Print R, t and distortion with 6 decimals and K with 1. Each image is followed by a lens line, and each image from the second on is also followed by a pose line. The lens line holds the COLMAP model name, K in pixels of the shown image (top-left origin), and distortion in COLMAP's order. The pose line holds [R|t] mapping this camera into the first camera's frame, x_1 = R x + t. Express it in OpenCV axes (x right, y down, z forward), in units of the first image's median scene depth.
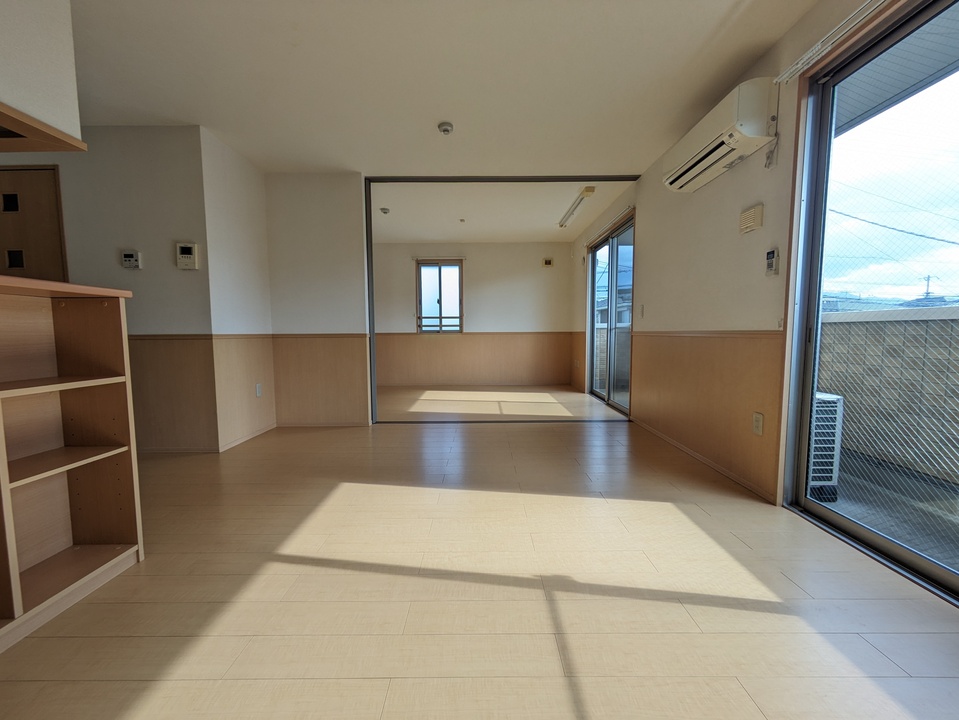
lens RADIAL K [[378.4, 0, 481.9], [0, 378.4, 362.4], [0, 0, 1]] dist [0.001053, 0.000564]
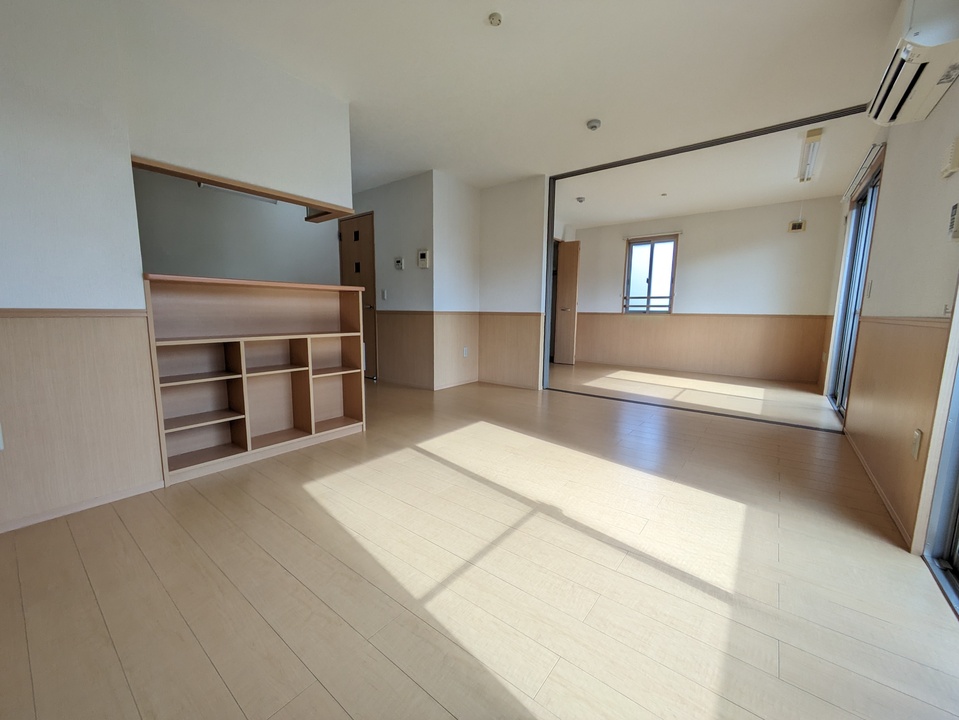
lens RADIAL K [[378.4, 0, 482.5], [0, 378.4, 361.5], [0, 0, 1]] dist [0.001053, 0.000564]
pose [[0.791586, 0.095685, -0.603520, 0.278513], [-0.064100, 0.995217, 0.073711, 0.000474], [0.607686, -0.019662, 0.793934, -0.054865]]
